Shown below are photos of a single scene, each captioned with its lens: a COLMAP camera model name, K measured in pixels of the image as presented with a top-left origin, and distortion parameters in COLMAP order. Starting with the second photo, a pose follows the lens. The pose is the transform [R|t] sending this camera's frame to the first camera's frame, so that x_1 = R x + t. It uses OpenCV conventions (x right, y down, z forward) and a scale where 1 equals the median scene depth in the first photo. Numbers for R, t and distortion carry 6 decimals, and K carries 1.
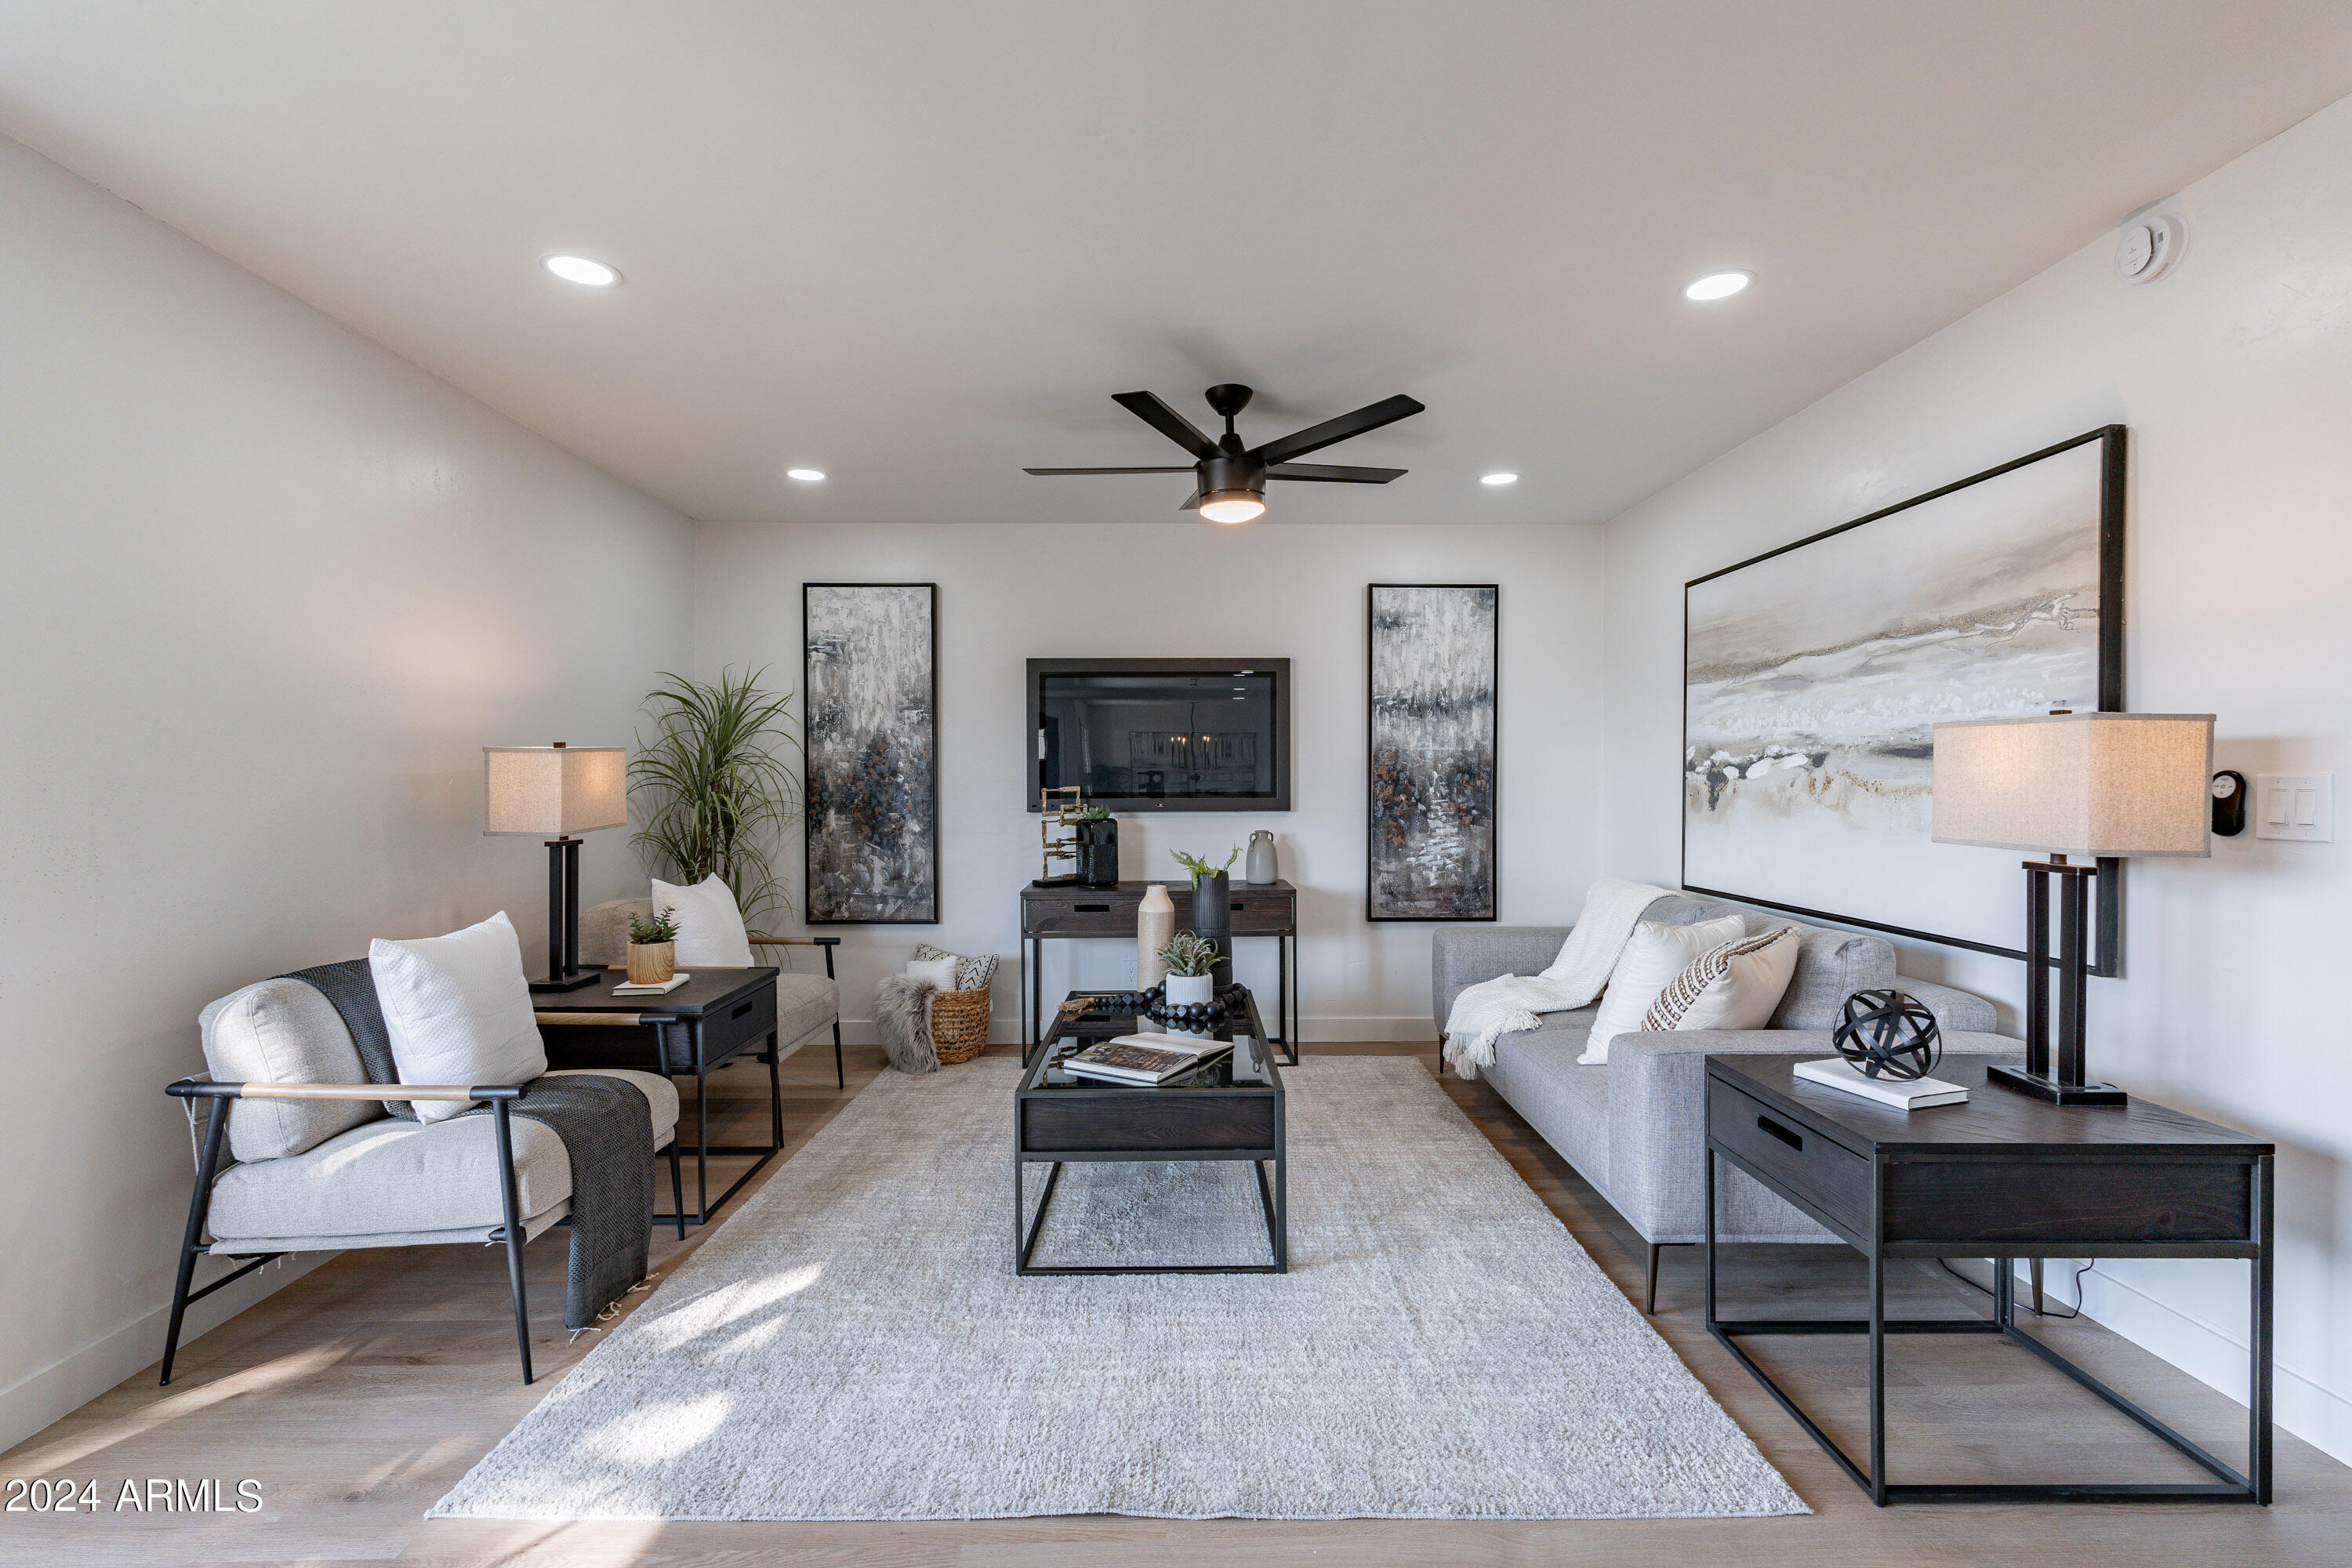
lens RADIAL K [[1034.0, 0, 1176.7], [0, 1034.0, 787.6], [0, 0, 1]] dist [-0.002814, 0.001363]
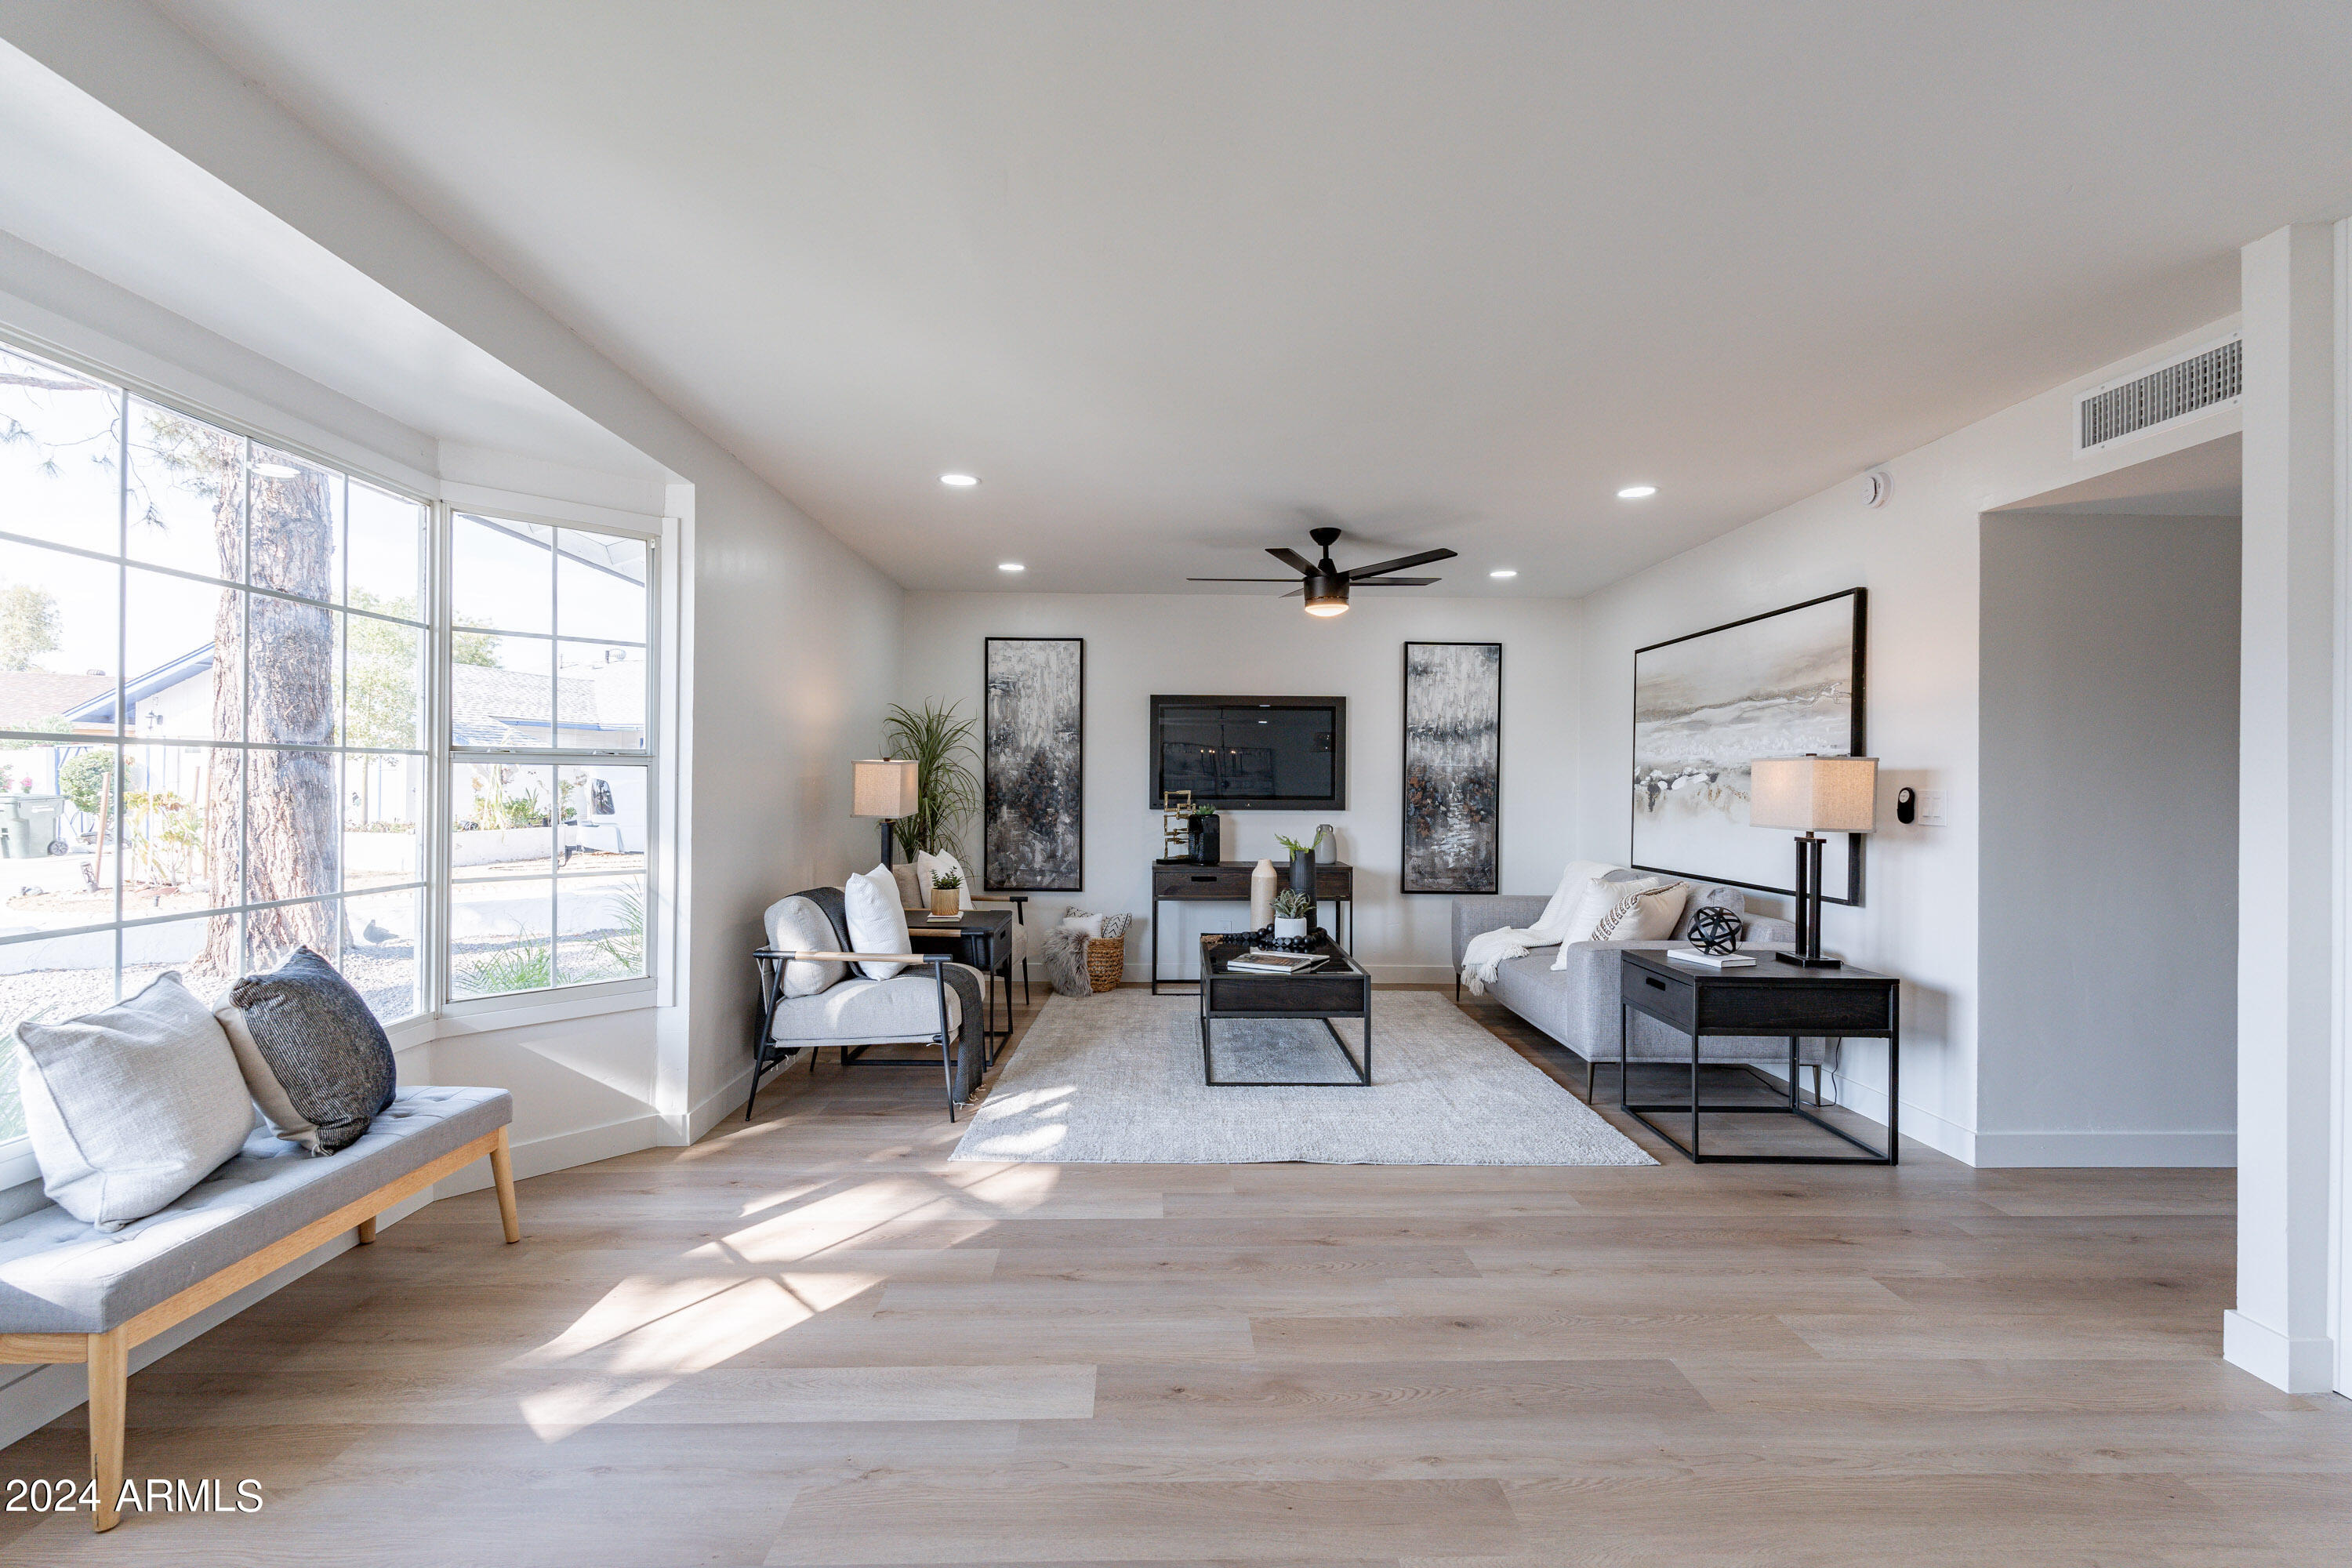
lens RADIAL K [[1034.0, 0, 1172.6], [0, 1034.0, 785.2], [0, 0, 1]] dist [-0.002814, 0.001363]
pose [[0.999938, 0.010367, -0.004076, -0.138724], [-0.010399, 0.999914, -0.008038, 0.004055], [0.003992, 0.008080, 0.999959, -0.436755]]
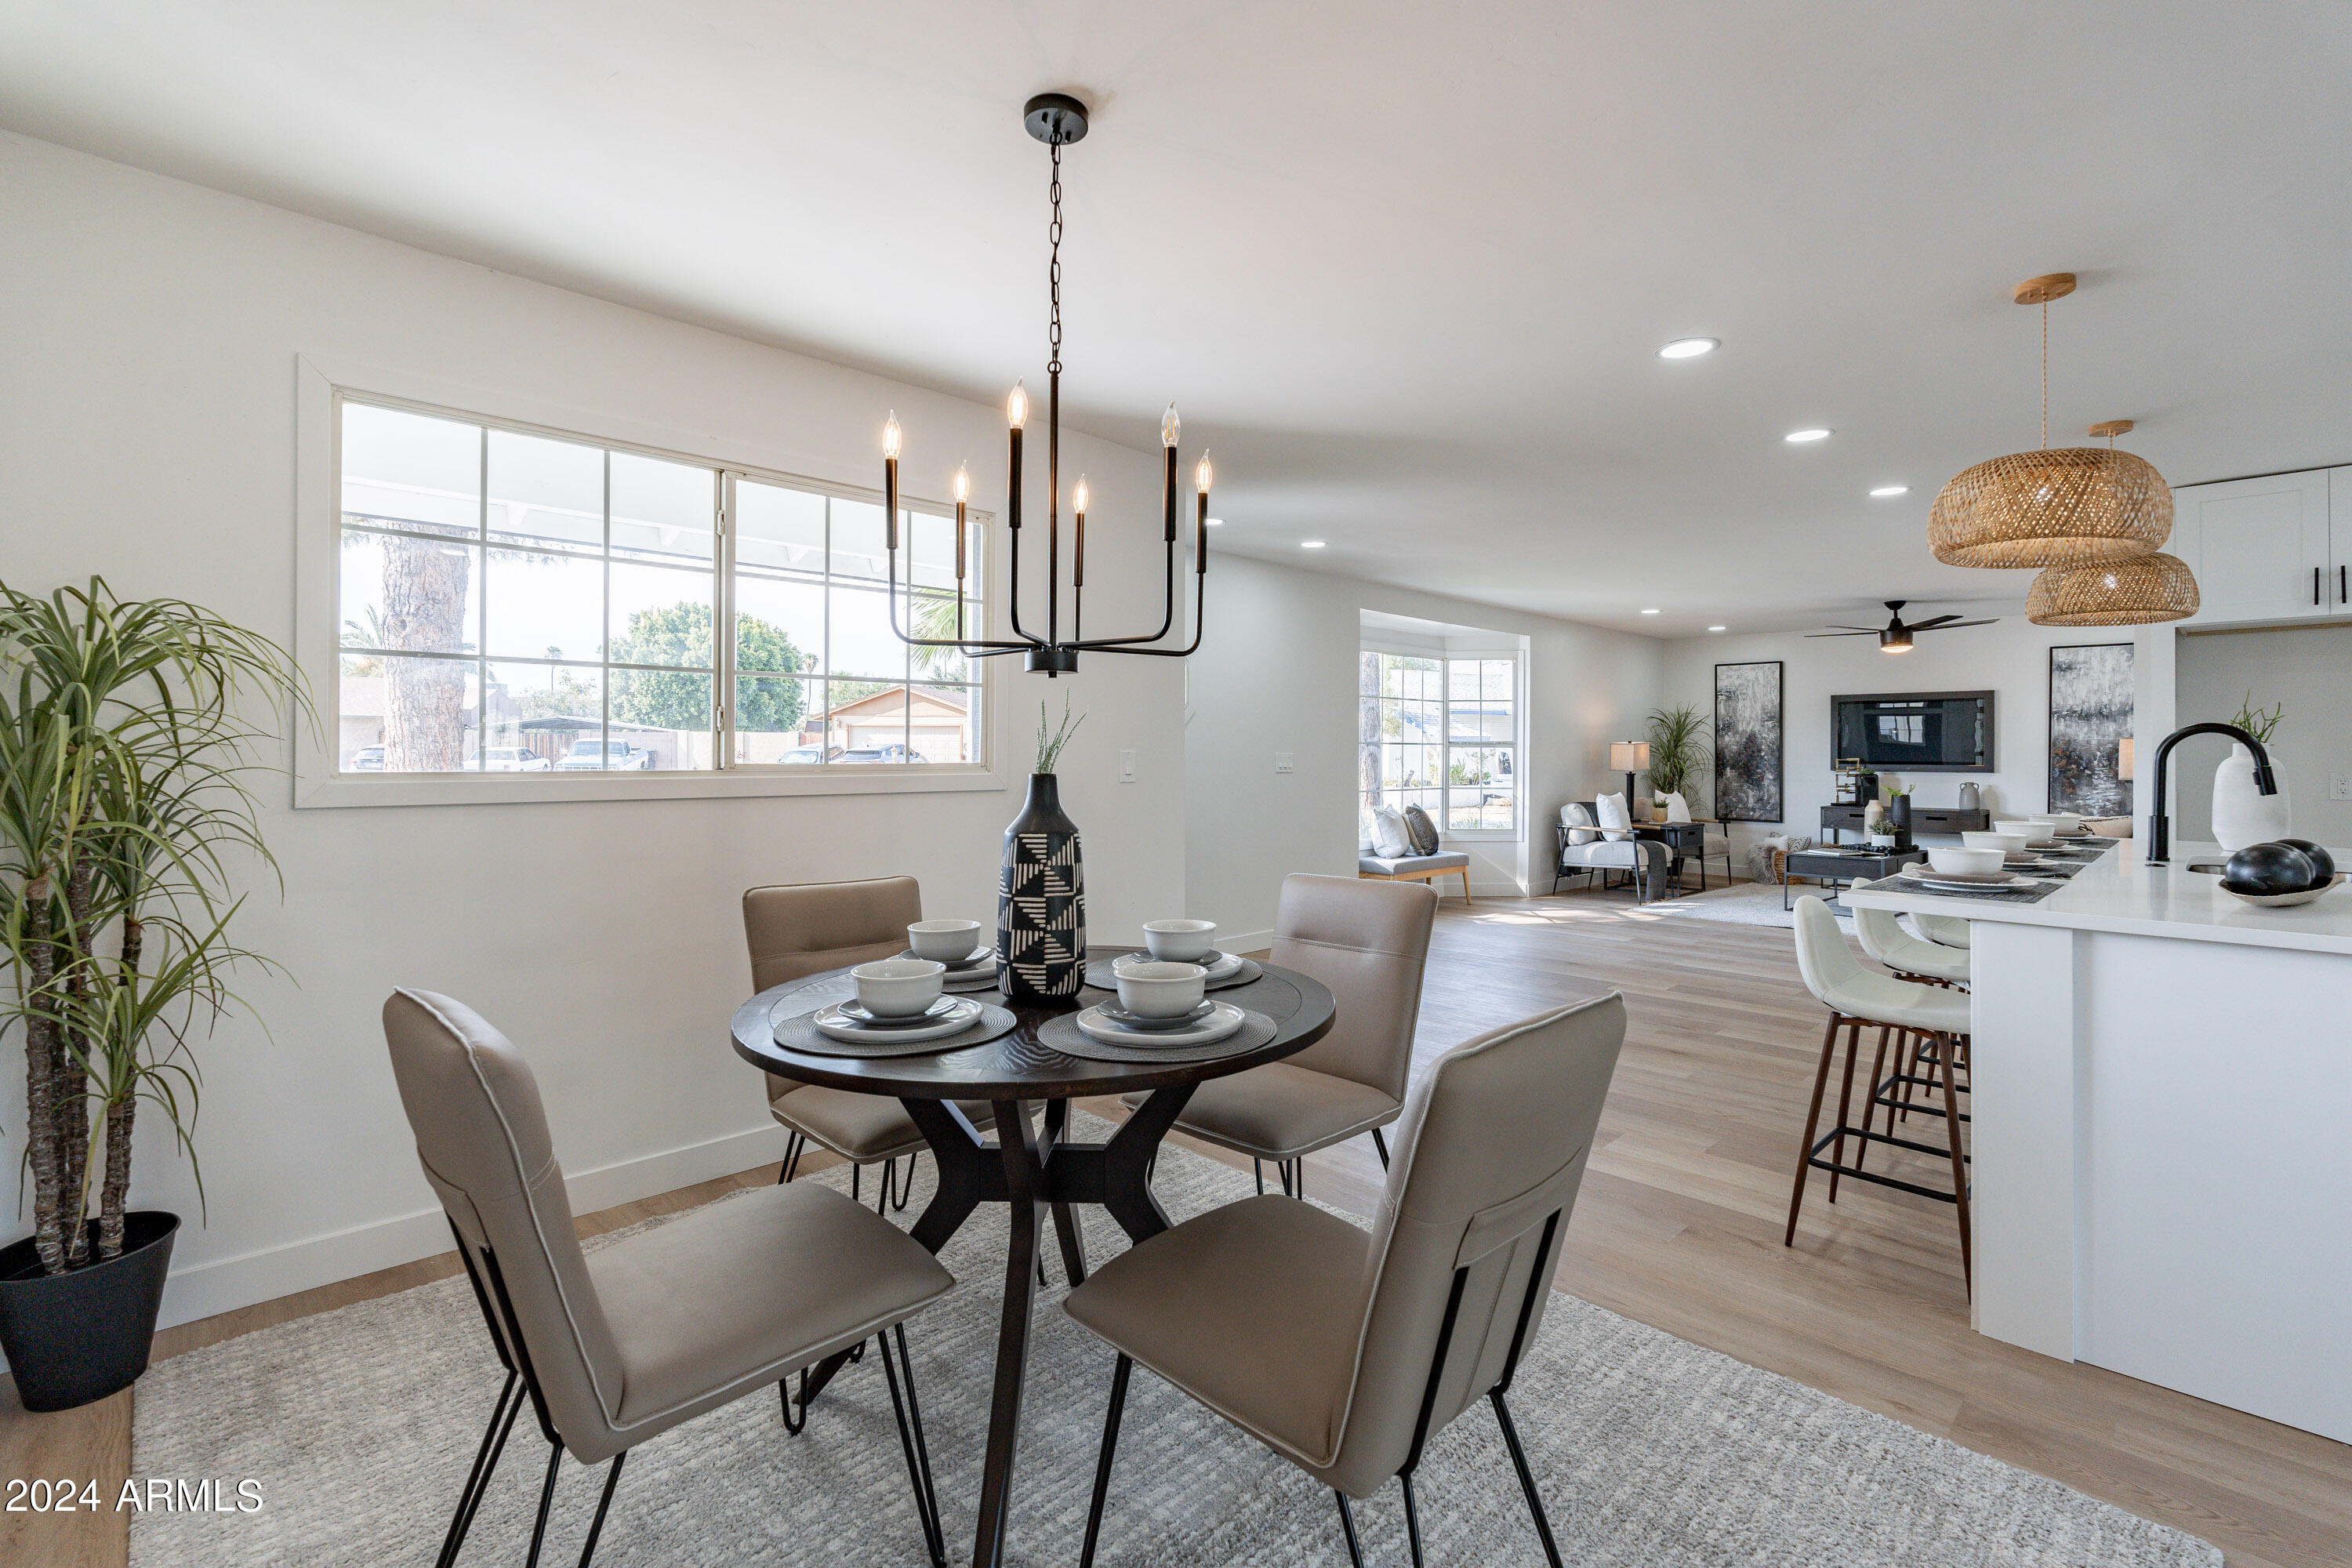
lens RADIAL K [[1034.0, 0, 1170.5], [0, 1034.0, 748.1], [0, 0, 1]] dist [-0.002814, 0.001363]
pose [[0.675210, 0.003095, -0.737619, 0.609251], [-0.012315, 0.999899, -0.007077, 0.012731], [0.737523, 0.013862, 0.675180, -1.702166]]
